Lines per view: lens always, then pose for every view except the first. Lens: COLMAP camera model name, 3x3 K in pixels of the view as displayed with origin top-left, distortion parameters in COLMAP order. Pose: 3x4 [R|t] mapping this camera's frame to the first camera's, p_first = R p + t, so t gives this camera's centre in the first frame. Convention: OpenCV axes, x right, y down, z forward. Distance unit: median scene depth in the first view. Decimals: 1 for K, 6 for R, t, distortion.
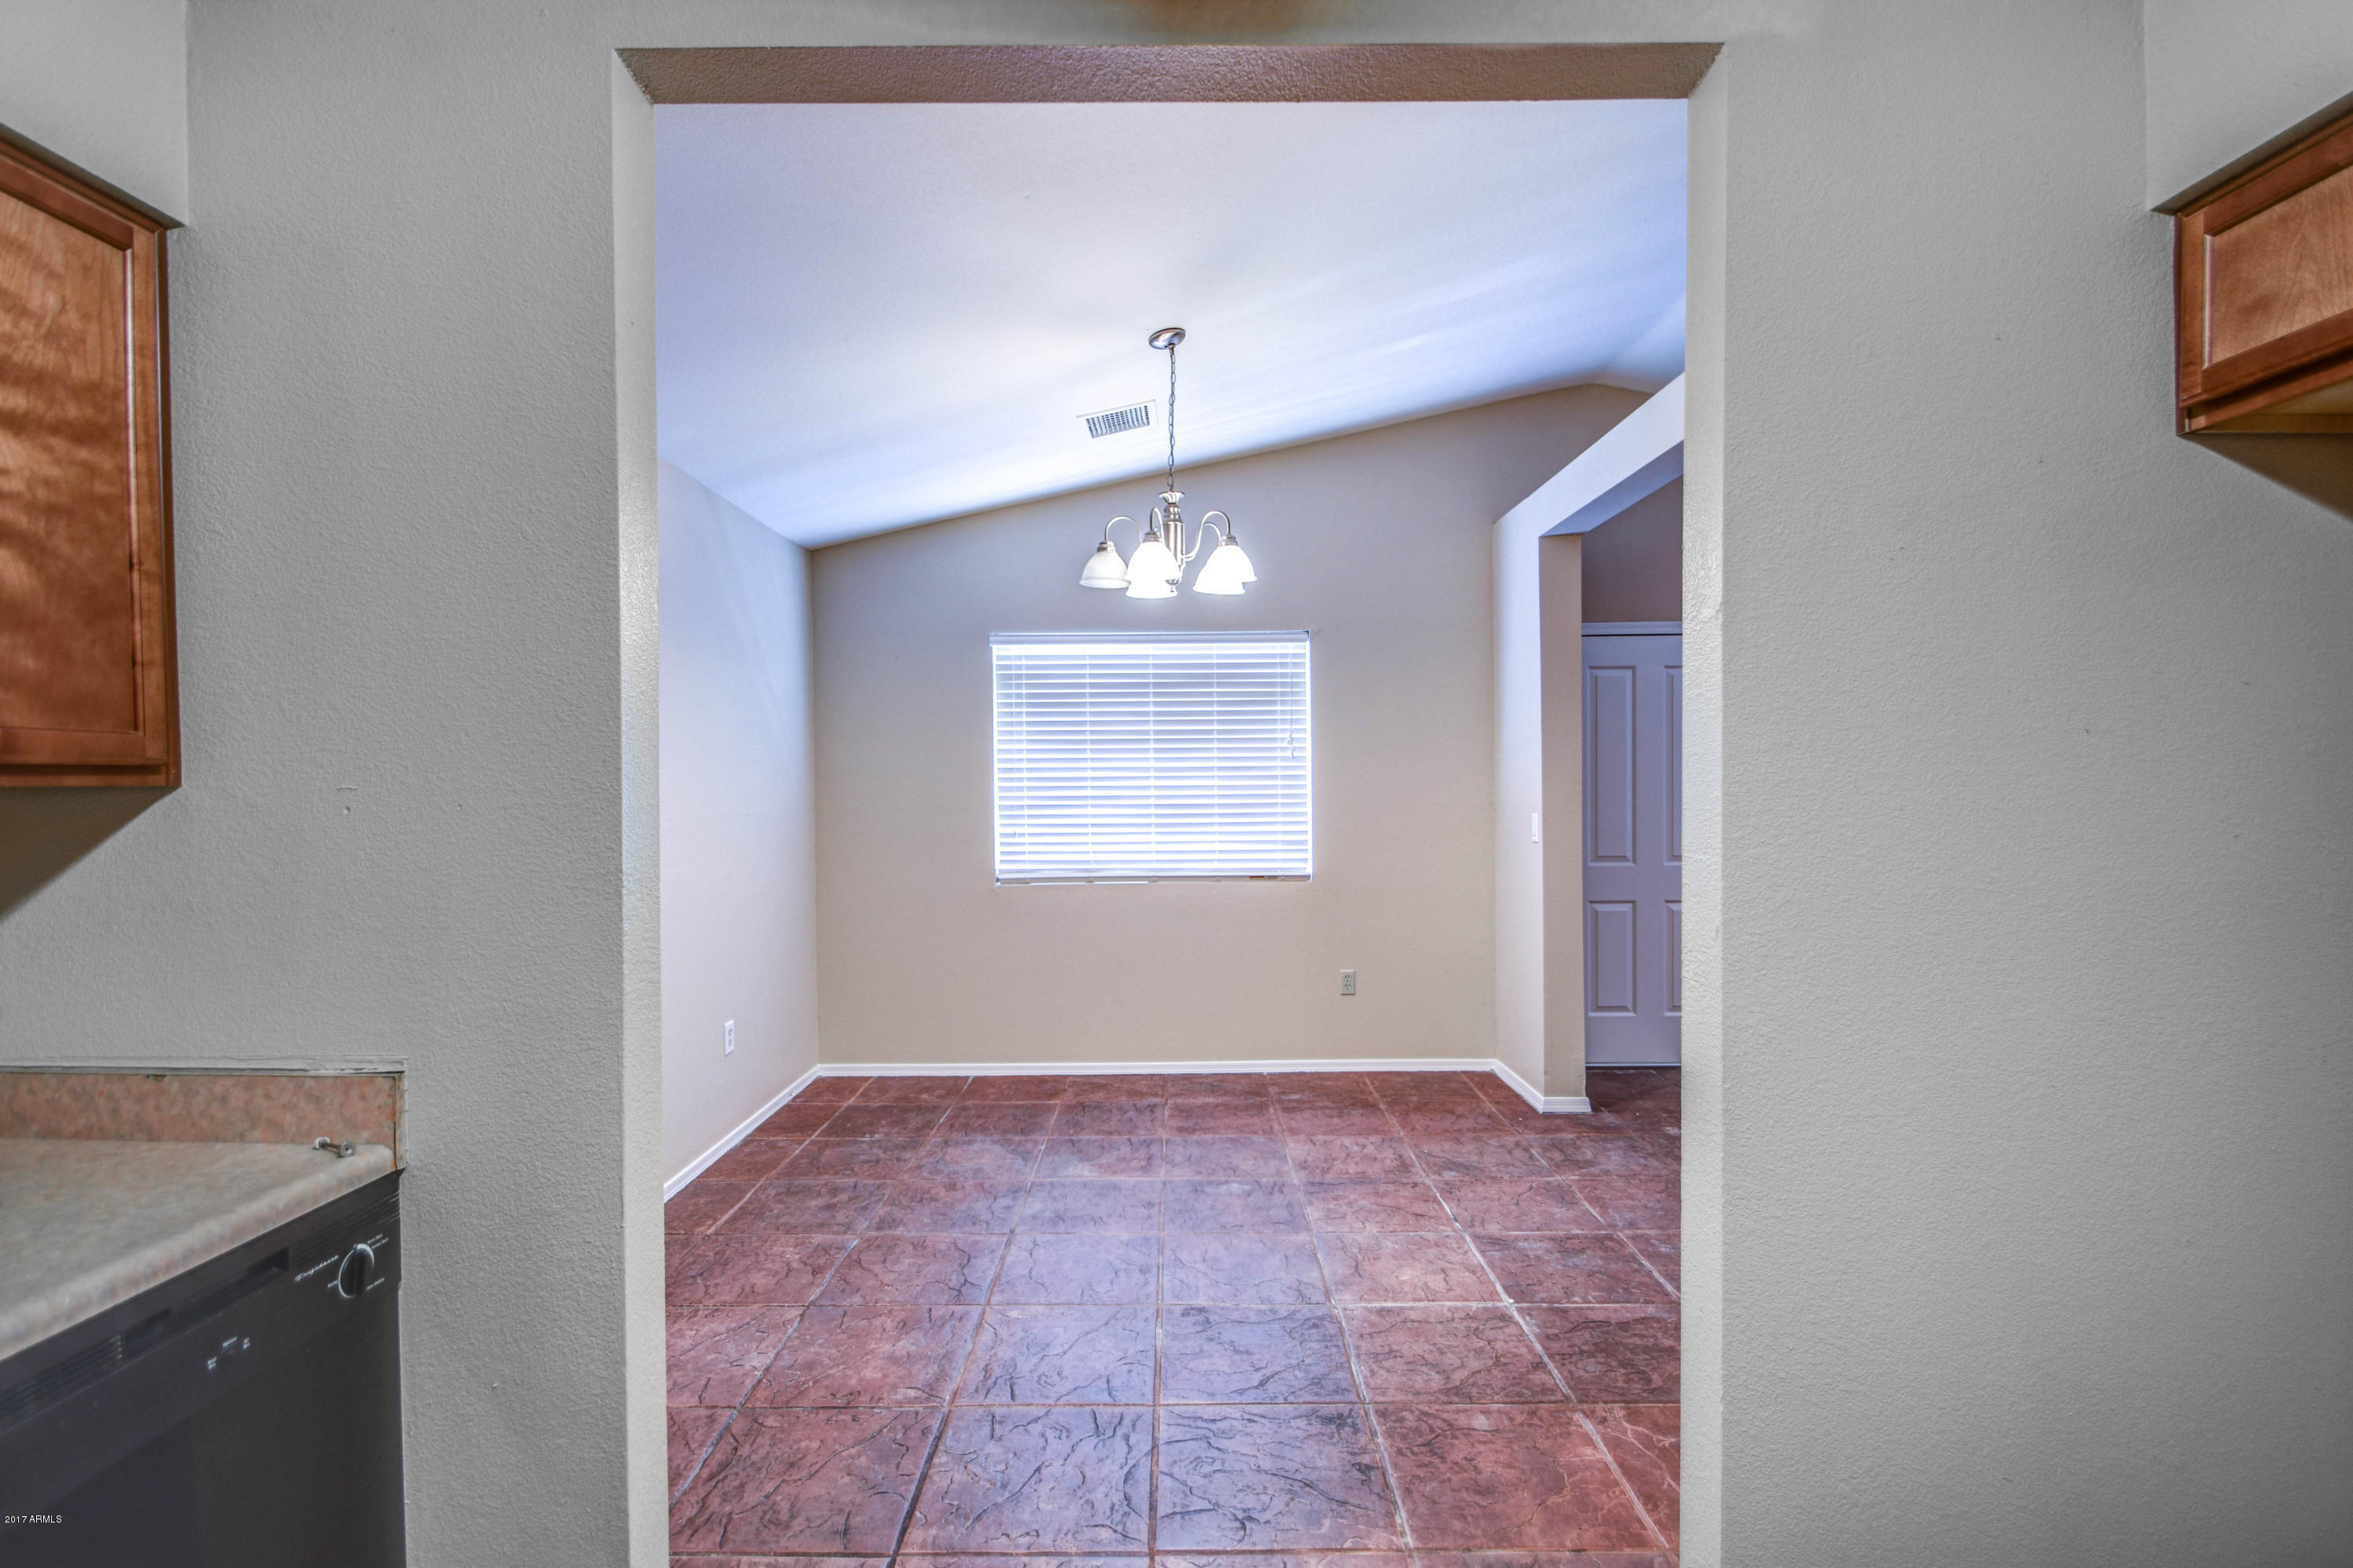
lens RADIAL K [[1087.2, 0, 1160.4], [0, 1087.2, 797.6], [0, 0, 1]] dist [-0.000186, -0.008347]
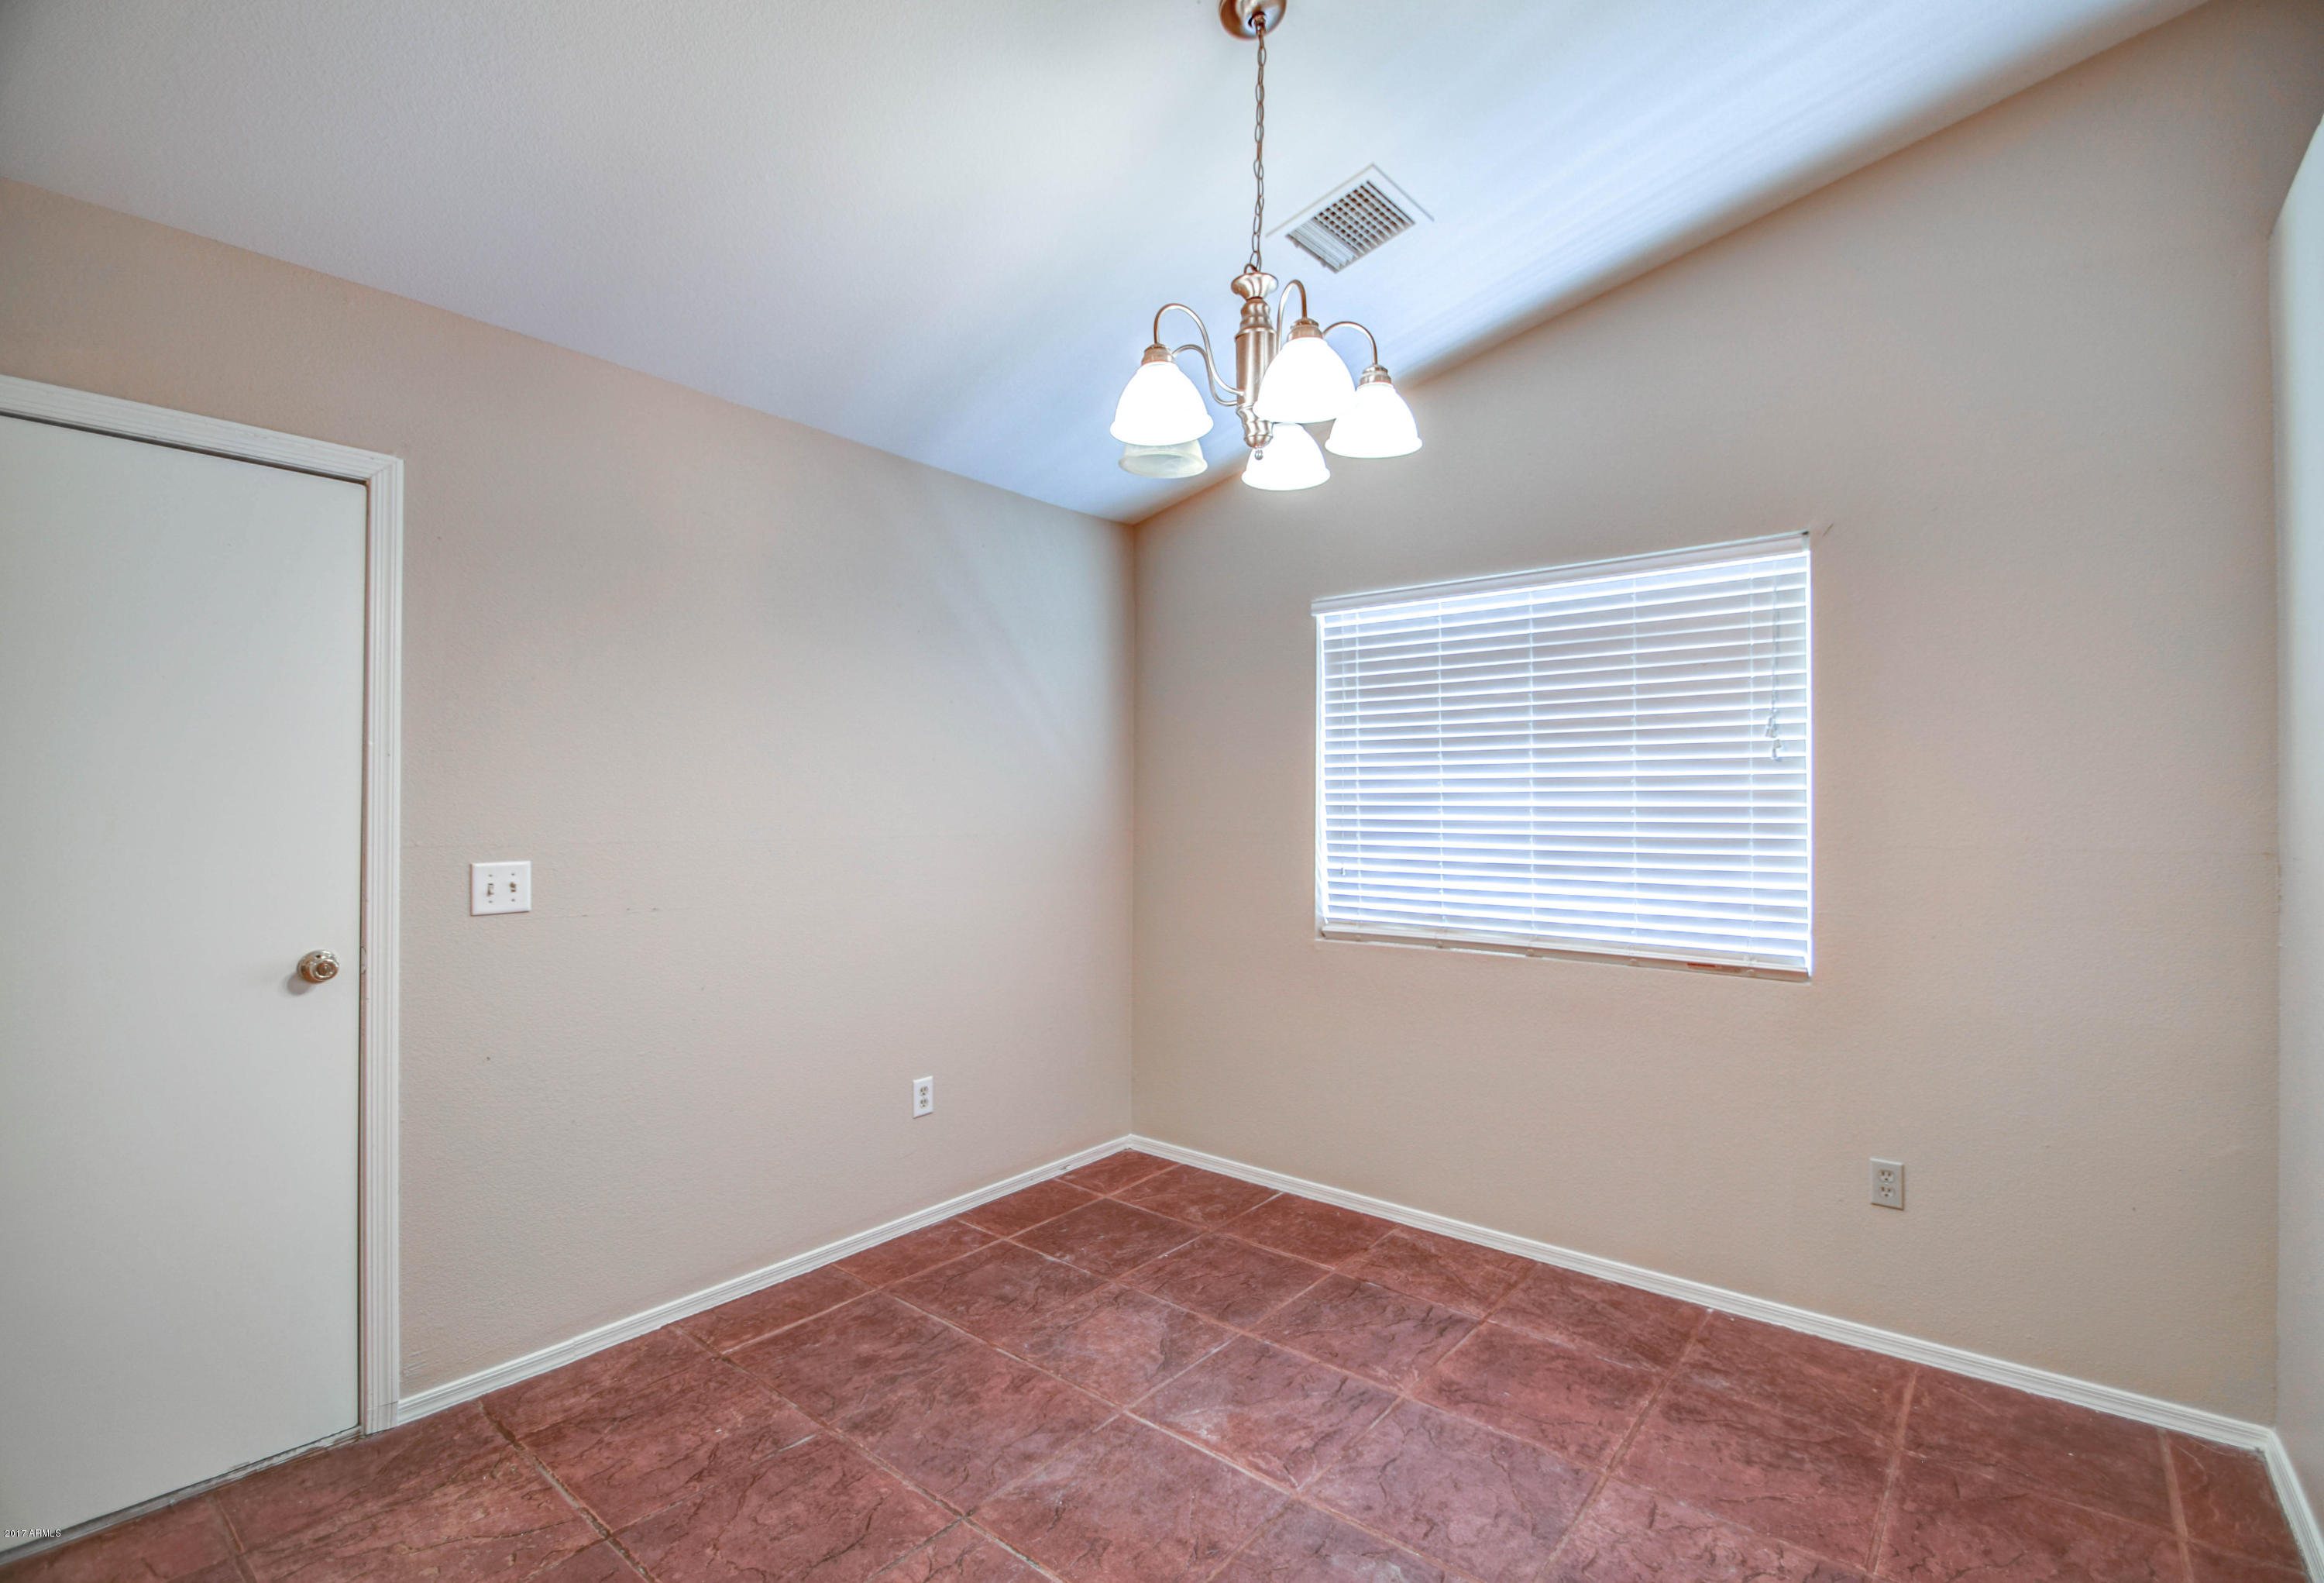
lens RADIAL K [[1055.2, 0, 1149.0], [0, 1055.2, 796.8], [0, 0, 1]] dist [0.003883, -0.010292]
pose [[0.787168, 0.006320, -0.616706, 0.301657], [-0.018231, 0.999749, -0.013026, -0.007041], [0.616469, 0.021497, 0.787086, 0.549127]]
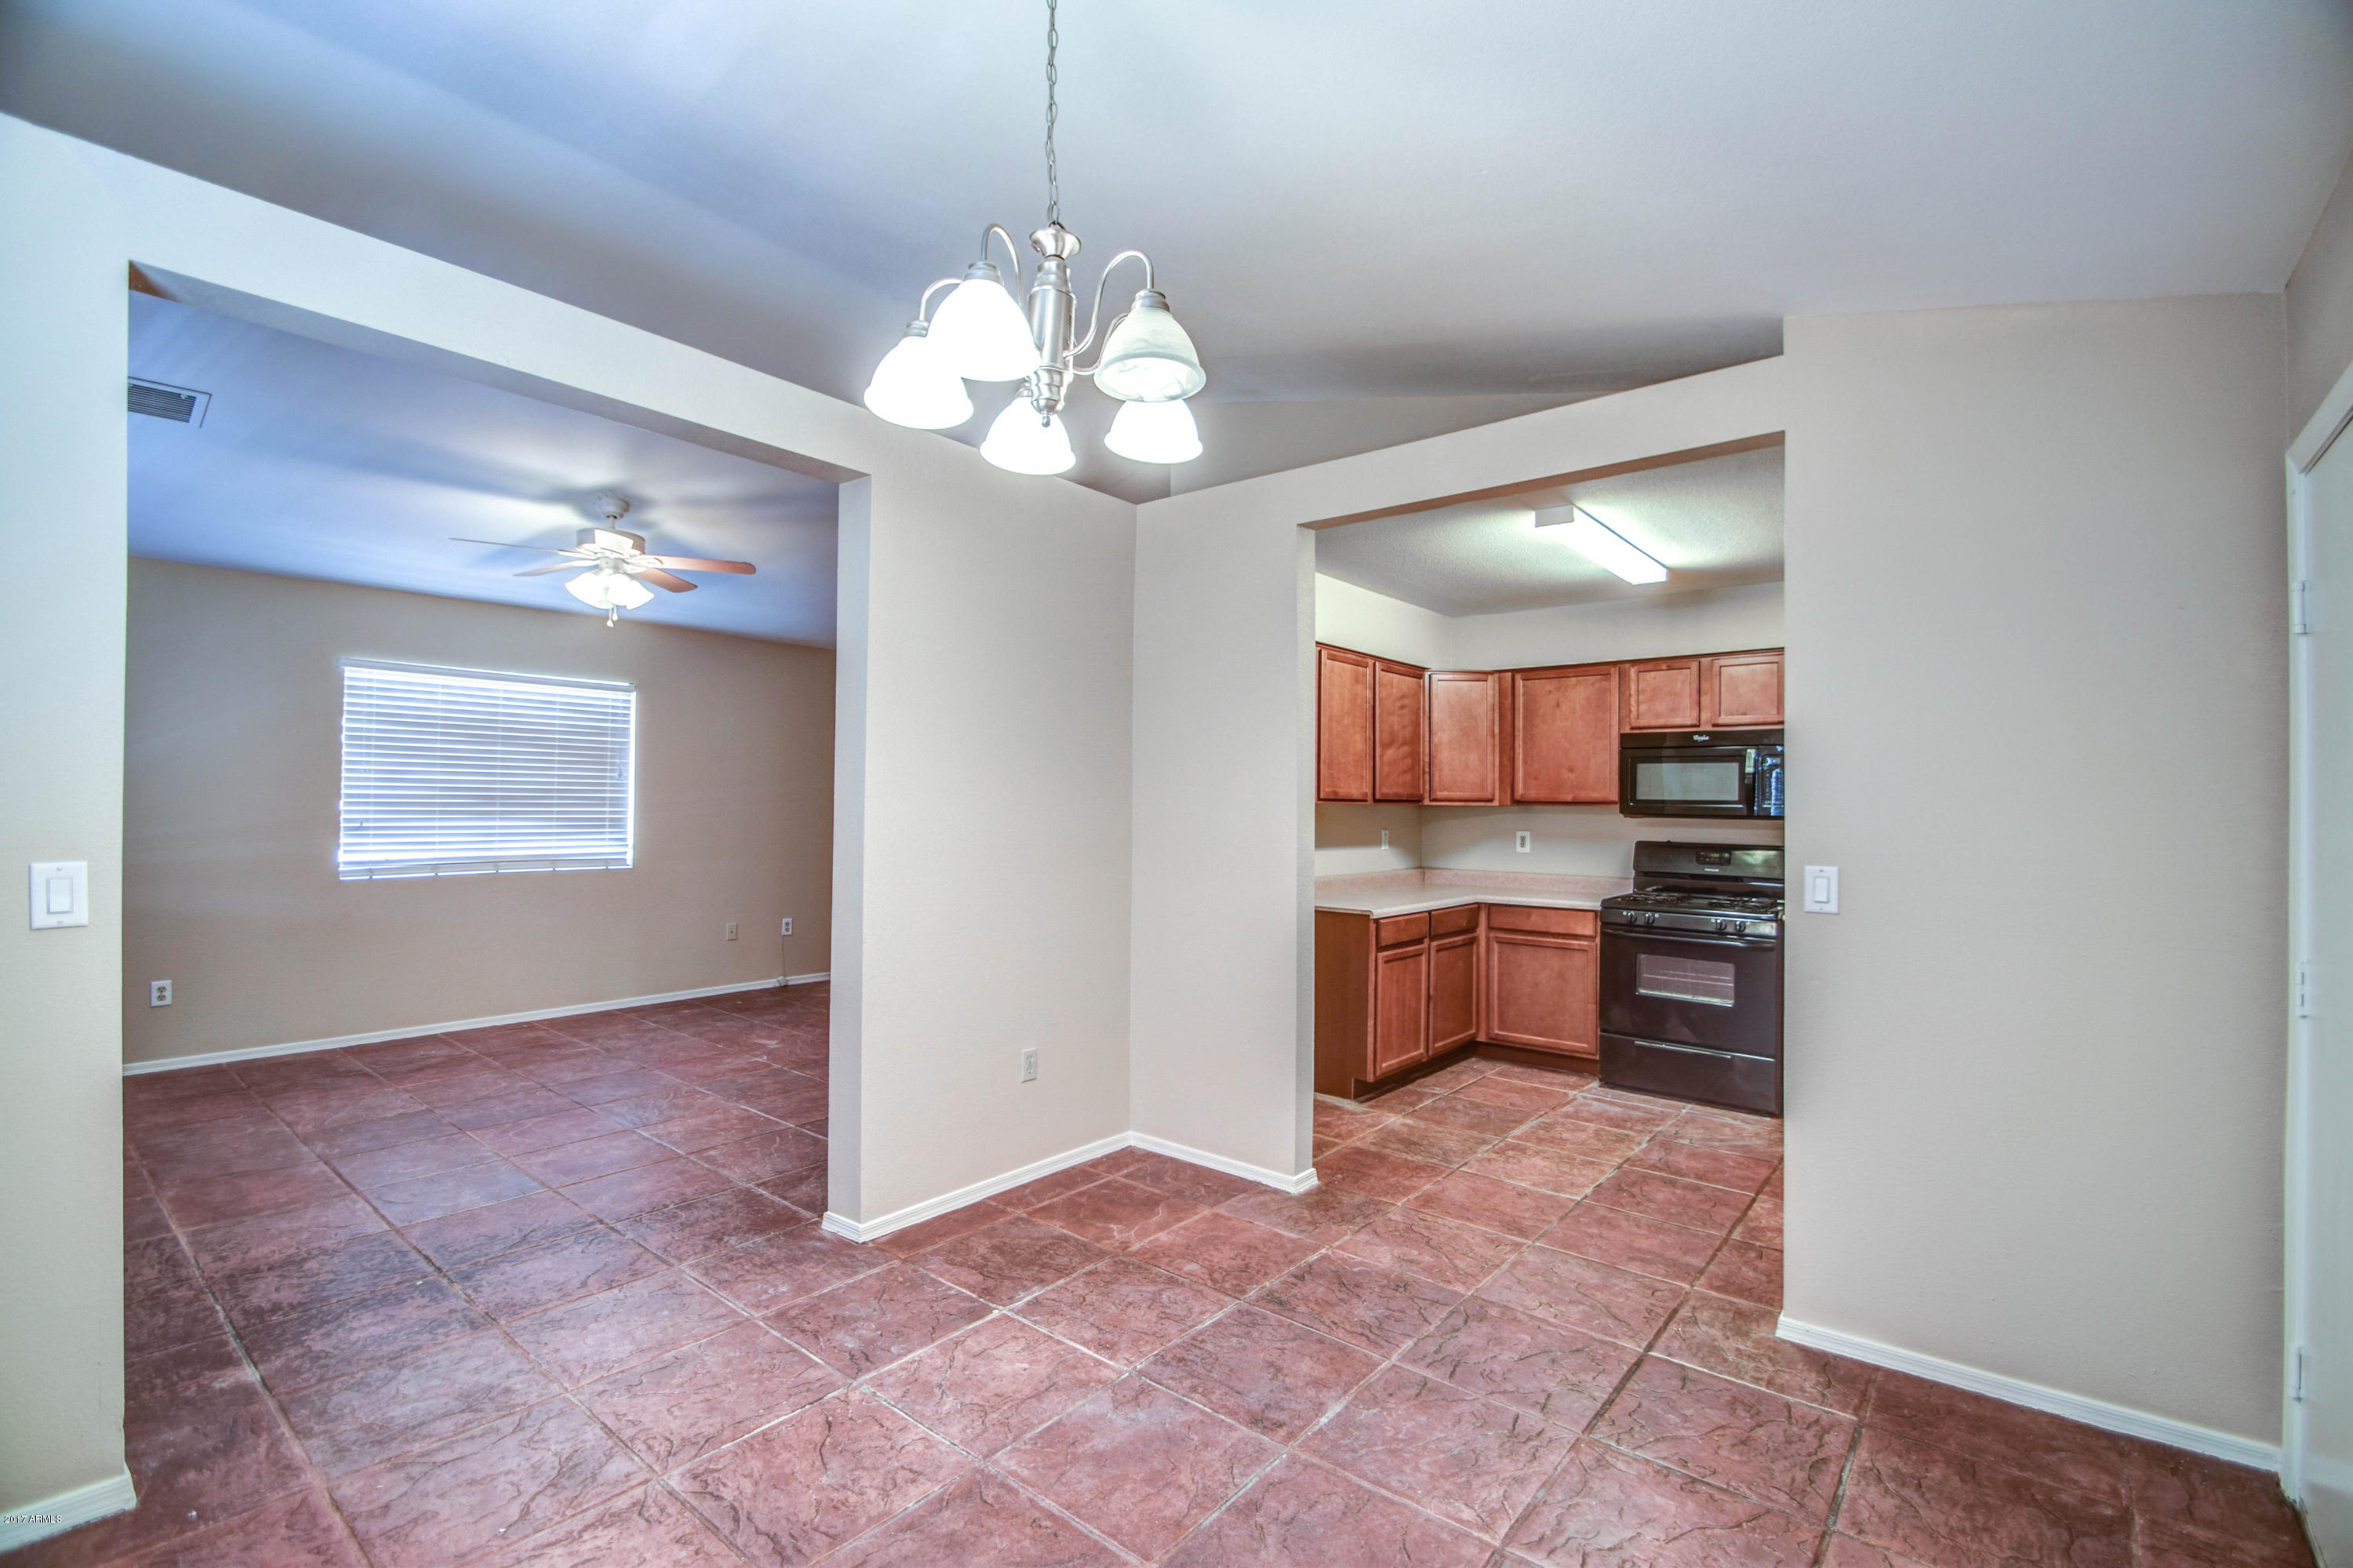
lens RADIAL K [[1045.8, 0, 1166.7], [0, 1045.8, 796.5], [0, 0, 1]] dist [0.007797, -0.012578]
pose [[-0.776068, -0.000481, 0.630649, -0.336982], [-0.000969, 0.999999, -0.000429, -0.015195], [-0.630649, -0.000944, -0.776068, 1.332283]]
